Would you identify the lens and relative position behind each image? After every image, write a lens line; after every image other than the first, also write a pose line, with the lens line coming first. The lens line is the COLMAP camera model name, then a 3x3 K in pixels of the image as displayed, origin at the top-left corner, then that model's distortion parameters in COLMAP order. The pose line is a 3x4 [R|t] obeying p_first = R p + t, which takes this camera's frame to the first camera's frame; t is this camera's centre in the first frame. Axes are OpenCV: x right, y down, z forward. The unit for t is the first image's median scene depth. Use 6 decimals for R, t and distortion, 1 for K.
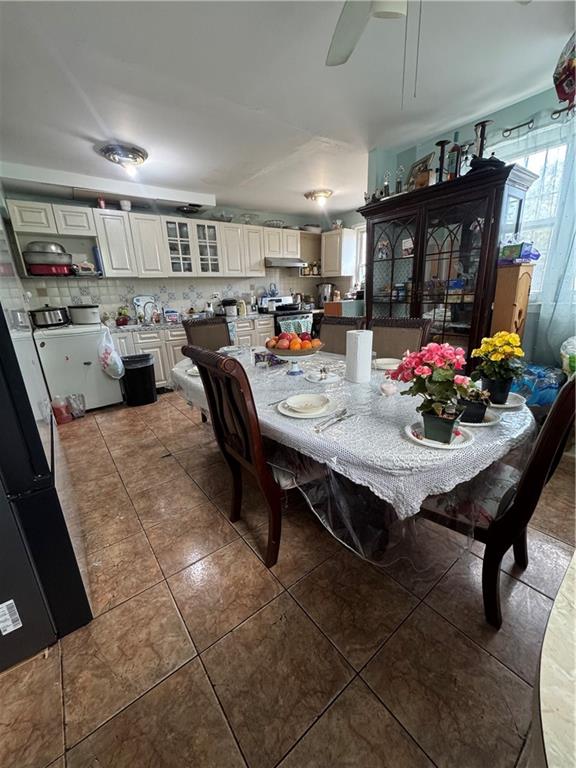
lens RADIAL K [[306.7, 0, 288.7], [0, 306.7, 383.7], [0, 0, 1]] dist [-0.002082, 0.000212]
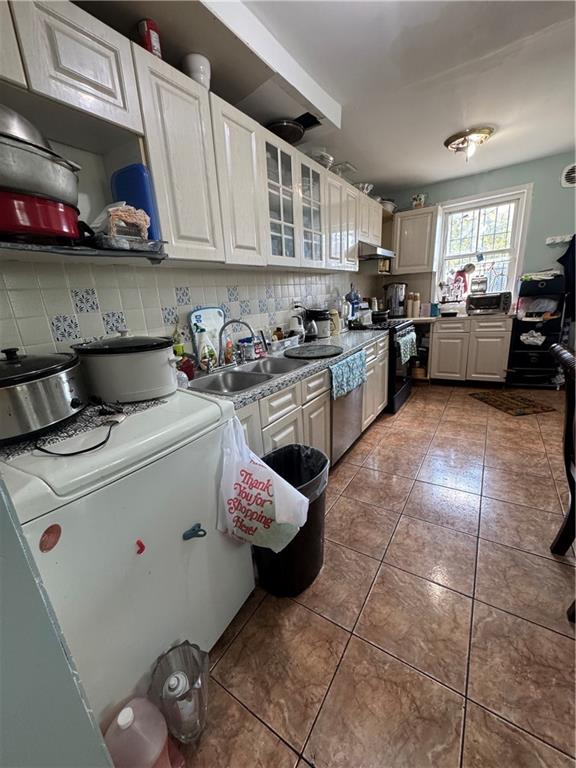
lens RADIAL K [[306.7, 0, 288.7], [0, 306.7, 383.7], [0, 0, 1]] dist [-0.002082, 0.000212]
pose [[0.944988, -0.119122, 0.304644, -0.612905], [0.128155, 0.991706, -0.009752, -0.190223], [-0.300955, 0.048257, 0.952416, 0.648977]]
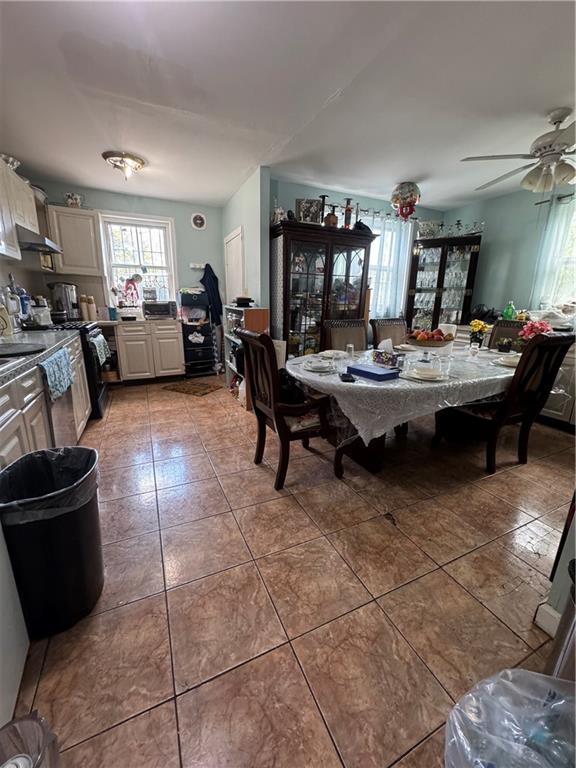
lens RADIAL K [[306.7, 0, 288.7], [0, 306.7, 383.7], [0, 0, 1]] dist [-0.002082, 0.000212]
pose [[0.216619, -0.213723, 0.952575, -0.742981], [0.255206, 0.954210, 0.156055, -0.162478], [-0.942309, 0.209299, 0.261243, 0.682517]]
